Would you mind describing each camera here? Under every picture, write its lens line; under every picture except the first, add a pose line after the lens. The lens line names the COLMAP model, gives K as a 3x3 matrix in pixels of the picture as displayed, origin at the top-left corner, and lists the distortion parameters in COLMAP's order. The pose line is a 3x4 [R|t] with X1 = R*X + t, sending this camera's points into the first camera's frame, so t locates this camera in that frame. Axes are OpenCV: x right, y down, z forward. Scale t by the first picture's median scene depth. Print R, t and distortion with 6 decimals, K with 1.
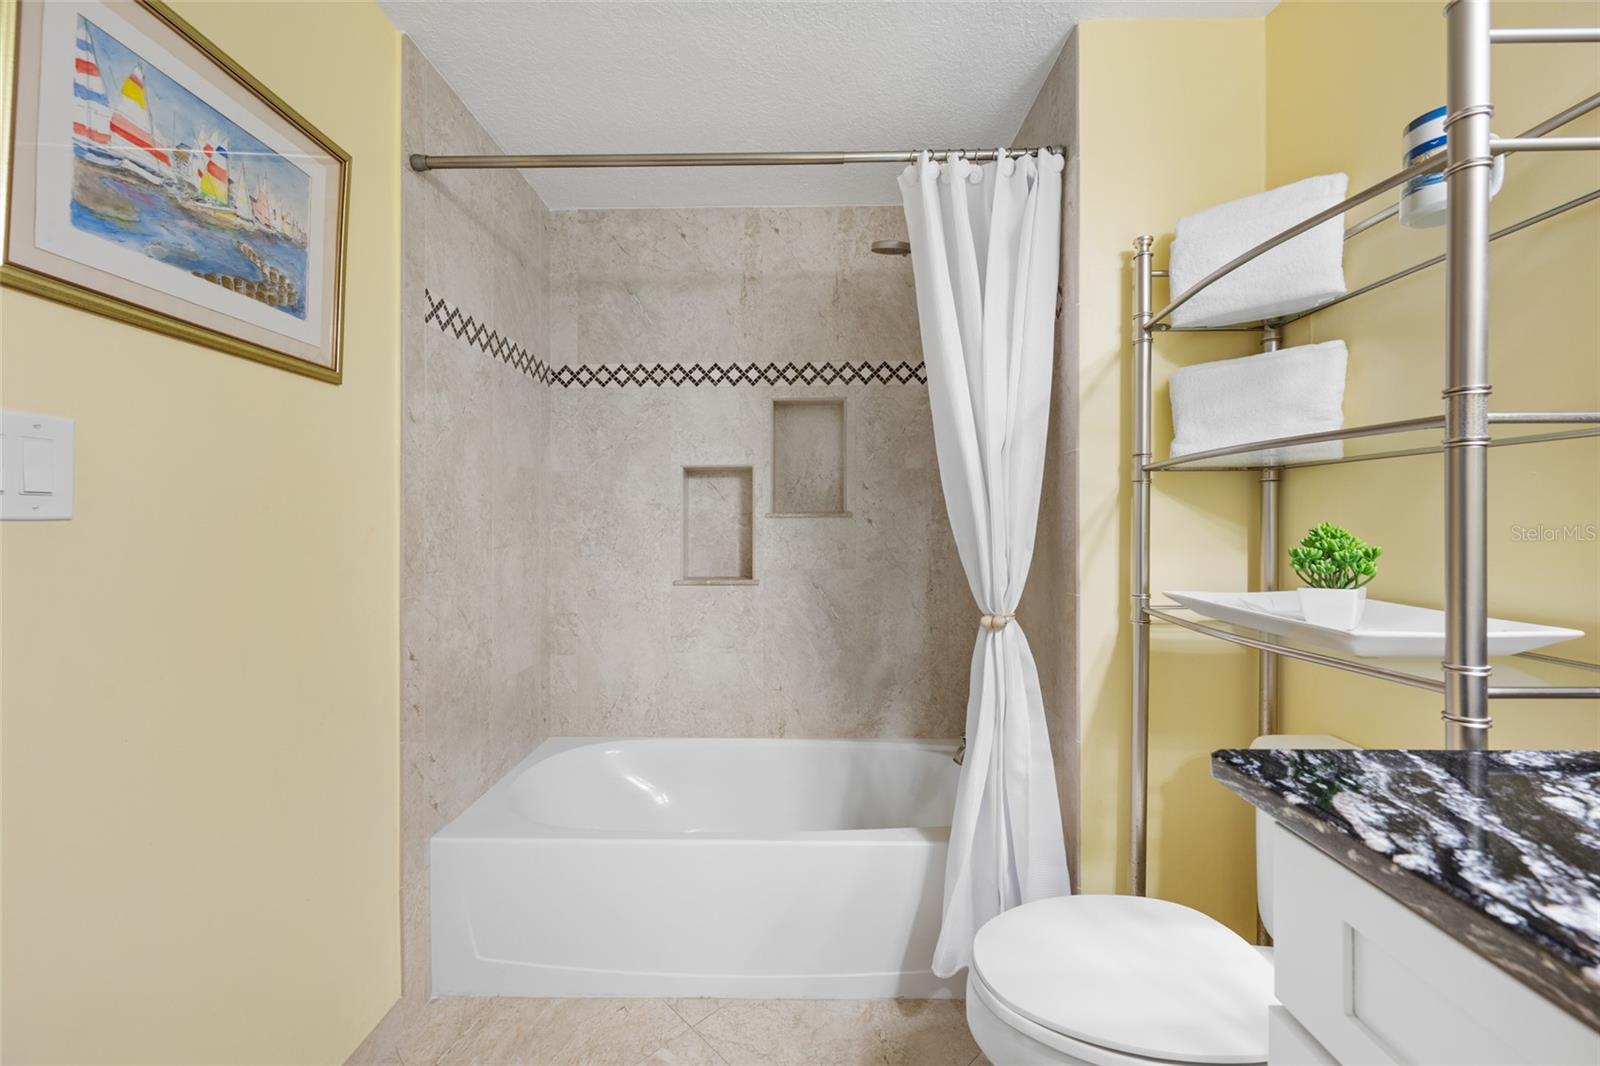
lens RADIAL K [[639.1, 0, 795.9], [0, 639.1, 521.5], [0, 0, 1]] dist [0.000010, 0.000134]
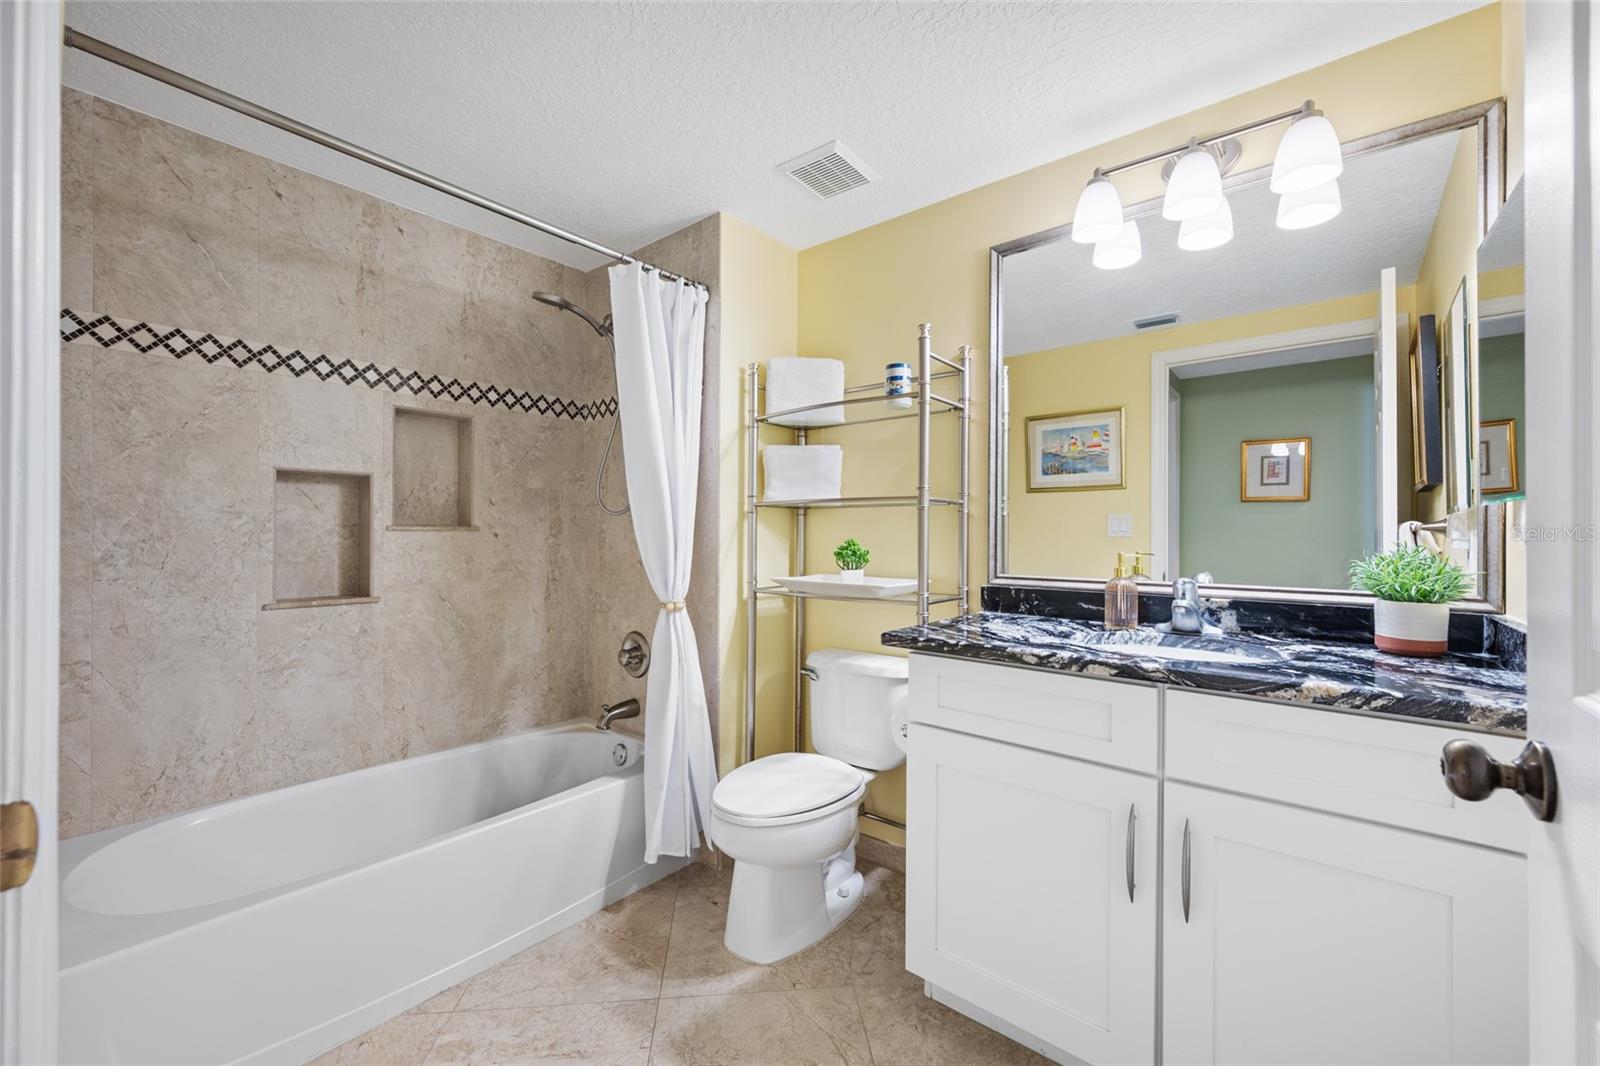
lens RADIAL K [[640.8, 0, 811.6], [0, 640.8, 537.4], [0, 0, 1]] dist [-0.000255, 0.000014]
pose [[0.610449, 0.004399, 0.792043, -0.415142], [-0.006683, 0.999978, -0.000402, 0.000383], [-0.792027, -0.005048, 0.610465, -0.075526]]
